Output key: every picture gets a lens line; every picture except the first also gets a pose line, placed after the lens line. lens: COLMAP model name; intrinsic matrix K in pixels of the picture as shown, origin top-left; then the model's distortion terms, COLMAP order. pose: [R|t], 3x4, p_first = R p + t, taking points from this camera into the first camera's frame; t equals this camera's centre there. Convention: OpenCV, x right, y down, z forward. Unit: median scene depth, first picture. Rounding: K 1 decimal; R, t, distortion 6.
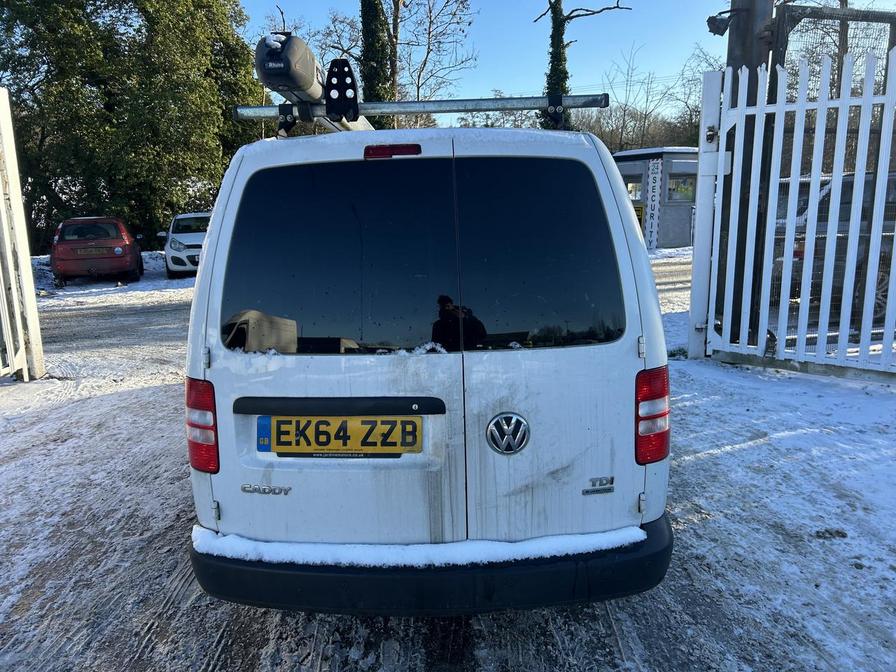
lens RADIAL K [[668.9, 0, 441.3], [0, 668.9, 333.7], [0, 0, 1]] dist [0.049235, -0.051786]
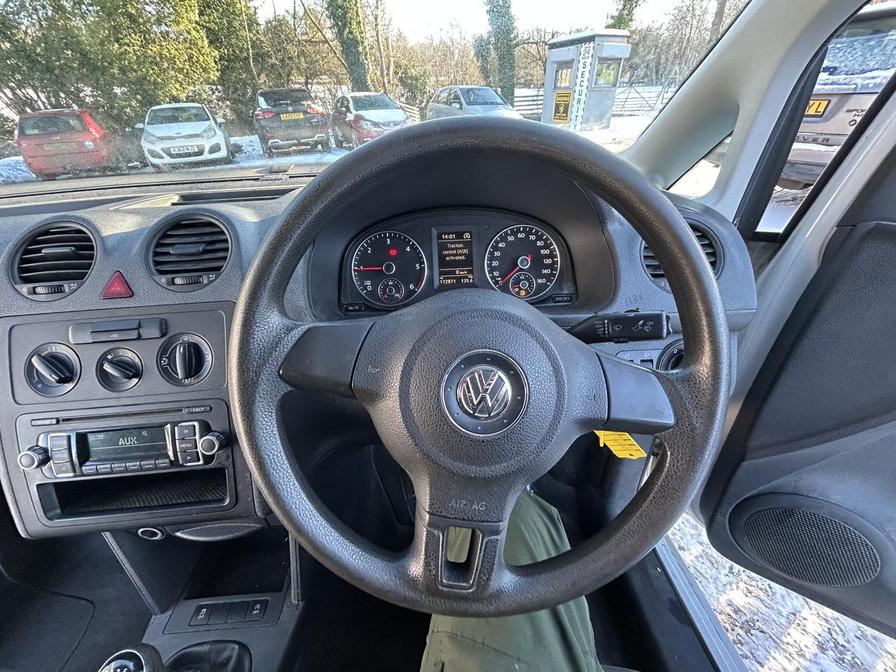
lens RADIAL K [[361.6, 0, 448.3], [0, 361.6, 338.5], [0, 0, 1]] dist [-0.001562, 0.000018]
pose [[0.996710, -0.055350, 0.059202, 0.092220], [0.029145, 0.926389, 0.375439, -0.162152], [-0.075624, -0.372479, 0.924954, 1.376370]]
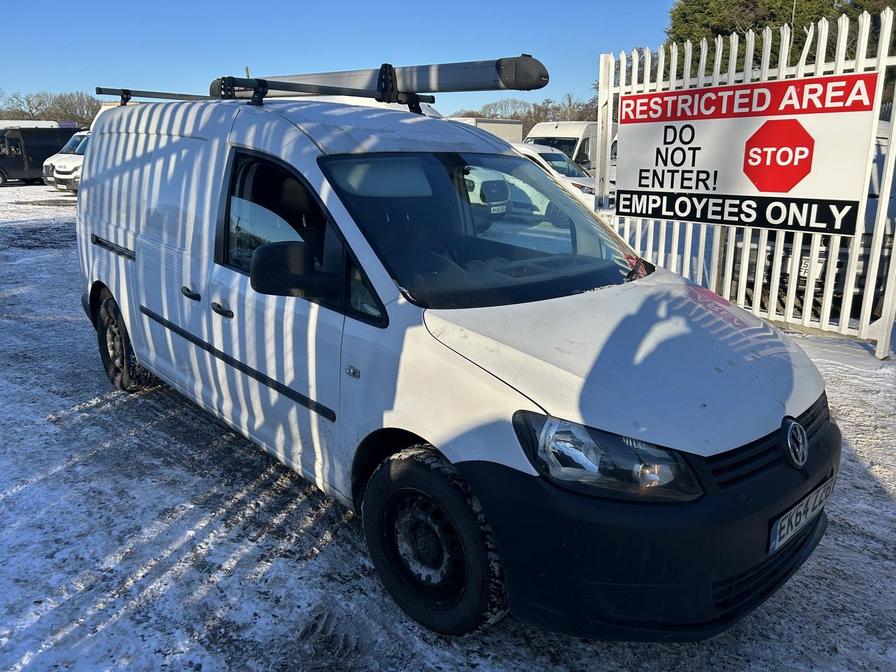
lens RADIAL K [[668.9, 0, 440.5], [0, 668.9, 337.9], [0, 0, 1]] dist [0.049235, -0.051786]
pose [[-0.716624, 0.202931, -0.667285, 0.633930], [-0.133655, 0.899048, 0.416952, -0.422999], [0.684534, 0.387984, -0.617157, 2.041600]]
